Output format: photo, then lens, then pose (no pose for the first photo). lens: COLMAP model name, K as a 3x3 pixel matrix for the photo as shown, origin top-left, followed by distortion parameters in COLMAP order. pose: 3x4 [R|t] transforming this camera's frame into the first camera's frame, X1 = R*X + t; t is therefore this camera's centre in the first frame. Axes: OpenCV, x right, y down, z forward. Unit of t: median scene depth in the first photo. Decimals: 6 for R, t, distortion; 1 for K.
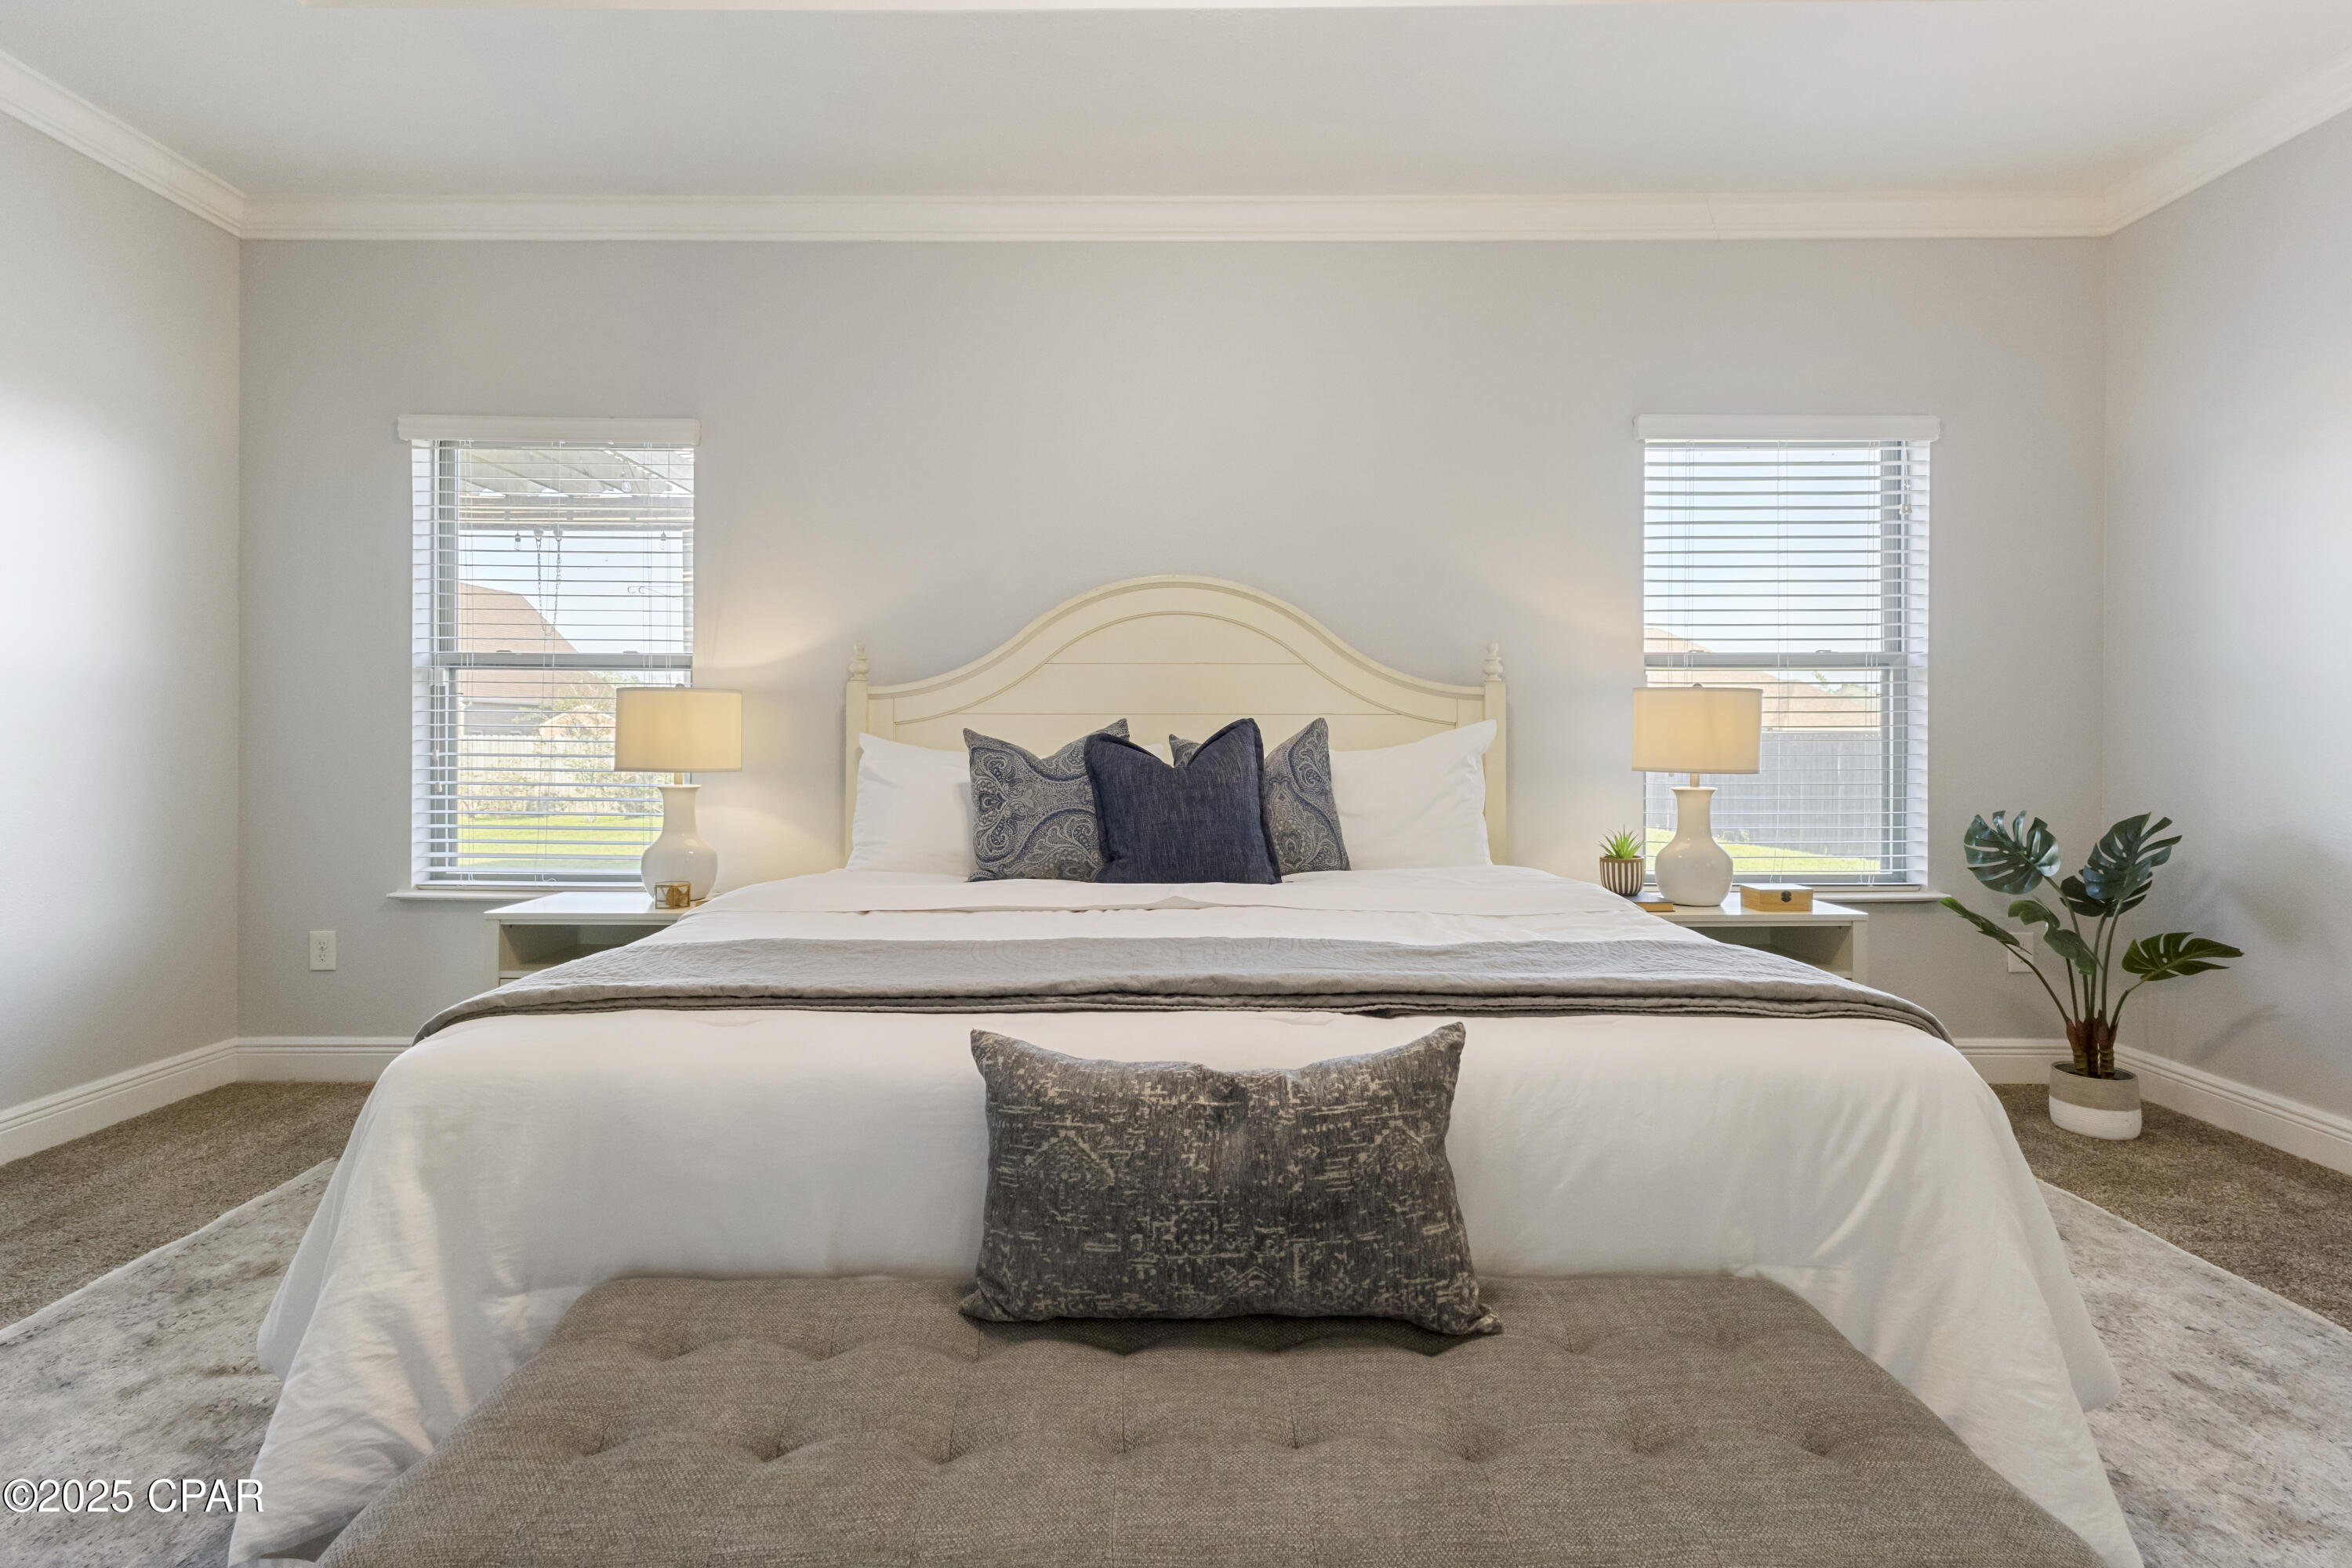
lens RADIAL K [[1104.0, 0, 1181.3], [0, 1104.0, 741.9], [0, 0, 1]] dist [0.008131, -0.001168]
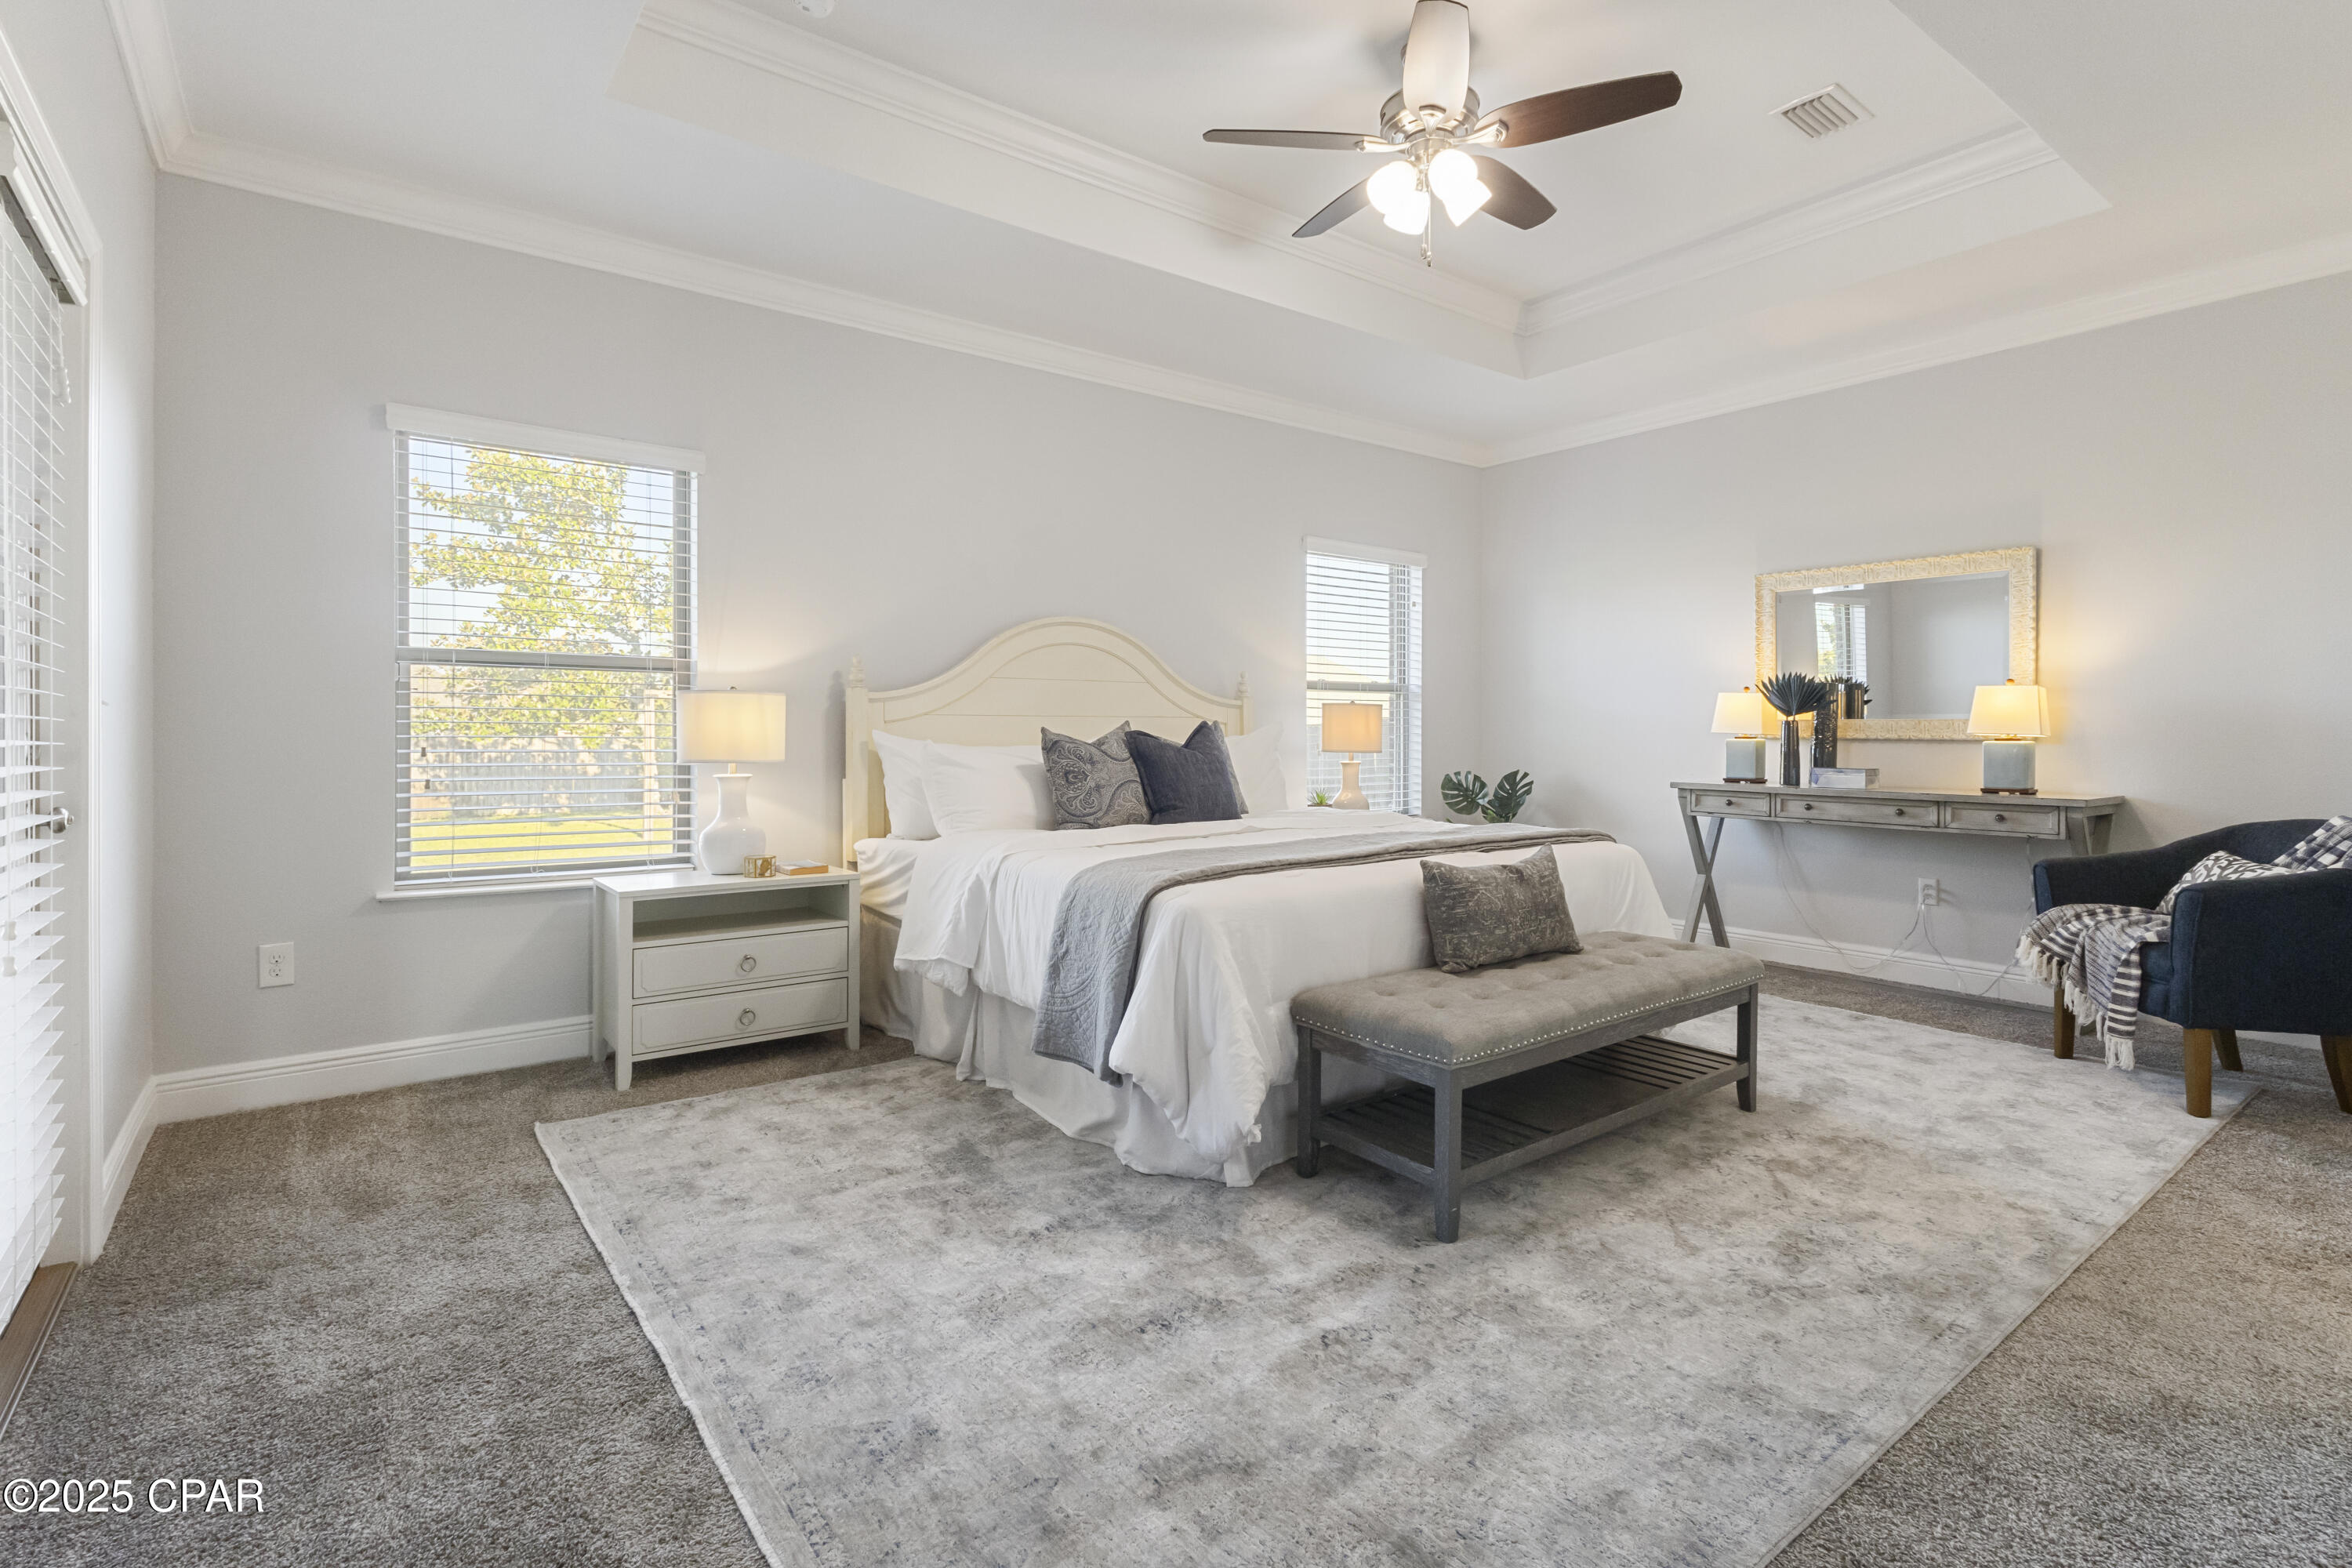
lens RADIAL K [[1104.0, 0, 1193.0], [0, 1104.0, 732.2], [0, 0, 1]] dist [0.008131, -0.001168]
pose [[0.792253, -0.001286, 0.610191, -0.816237], [0.003613, 0.999990, -0.002583, -0.000806], [-0.610182, 0.004251, 0.792250, -0.221840]]
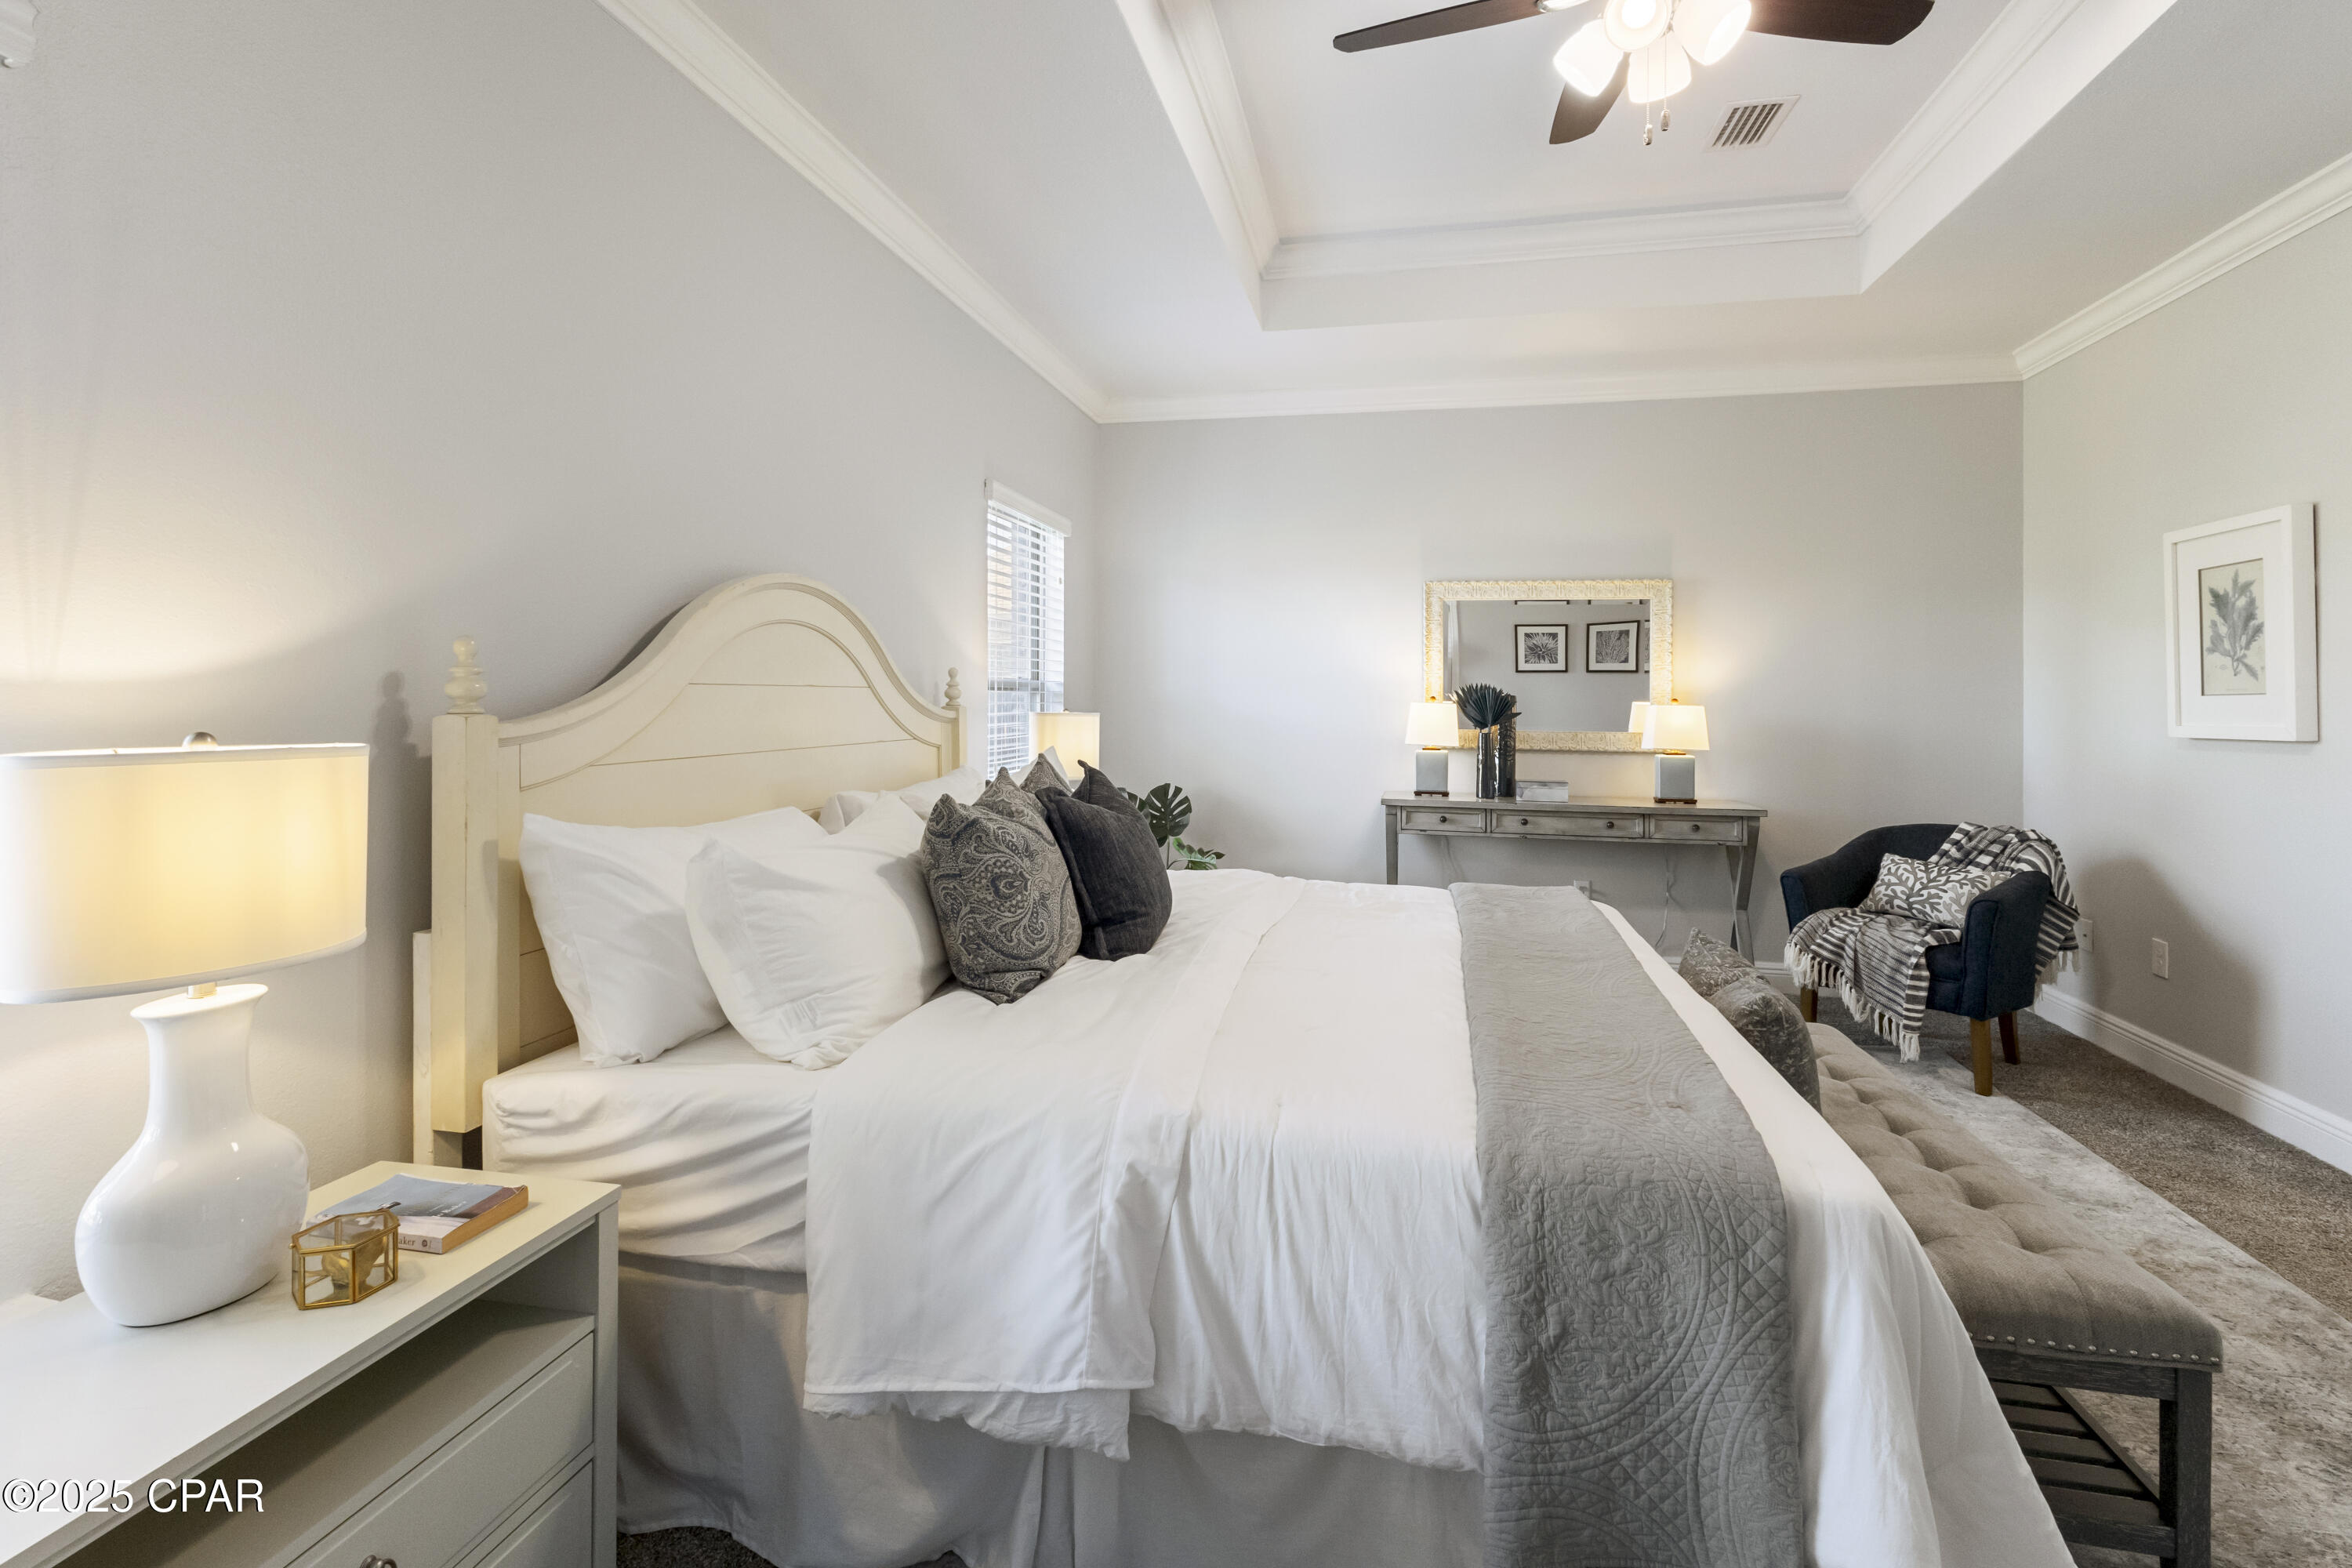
lens RADIAL K [[1104.0, 0, 1186.8], [0, 1104.0, 703.2], [0, 0, 1]] dist [0.008131, -0.001168]
pose [[0.215362, -0.003906, 0.976526, -0.793814], [-0.001500, 0.999989, 0.004330, -0.068499], [-0.976533, -0.002397, 0.215354, 0.610166]]
